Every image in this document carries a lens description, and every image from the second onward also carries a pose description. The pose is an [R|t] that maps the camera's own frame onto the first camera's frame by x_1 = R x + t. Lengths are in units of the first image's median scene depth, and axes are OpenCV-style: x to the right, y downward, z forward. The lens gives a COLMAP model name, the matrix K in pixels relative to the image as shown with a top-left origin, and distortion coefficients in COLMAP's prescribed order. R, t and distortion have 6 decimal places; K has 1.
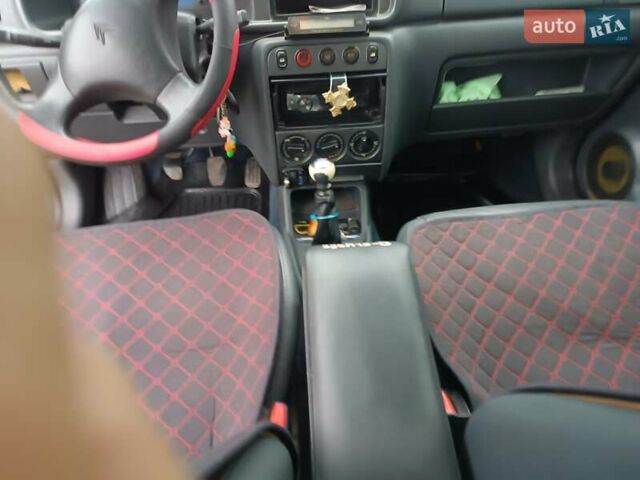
lens RADIAL K [[448.6, 0, 314.1], [0, 448.6, 240.7], [0, 0, 1]] dist [0.004590, -0.000752]
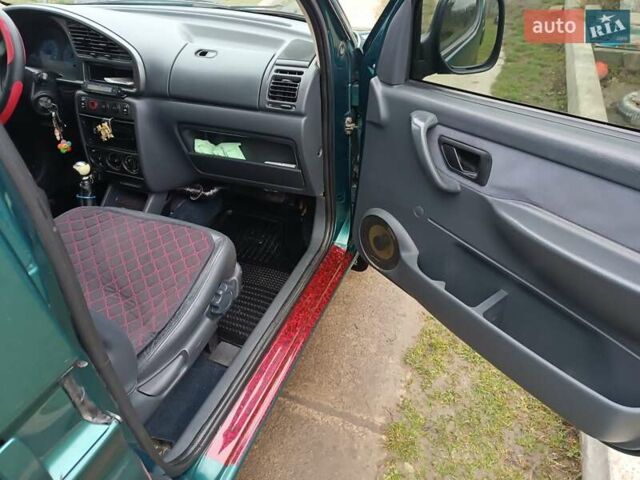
lens RADIAL K [[449.9, 0, 320.0], [0, 449.9, 240.0], [0, 0, 1]] dist [0.021840, -0.002533]
pose [[0.894947, 0.276545, -0.350132, 1.496791], [-0.315886, 0.946930, -0.059500, -0.081241], [0.315096, 0.163851, 0.934809, -0.275034]]
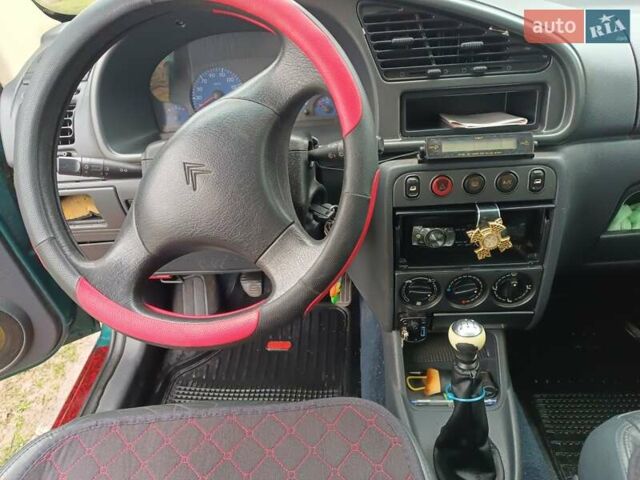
lens RADIAL K [[449.9, 0, 320.0], [0, 449.9, 240.0], [0, 0, 1]] dist [0.021840, -0.002533]
pose [[0.993466, 0.021465, -0.112092, -0.137858], [-0.036629, 0.990164, -0.135032, -0.201857], [0.108091, 0.138256, 0.984480, 0.236447]]
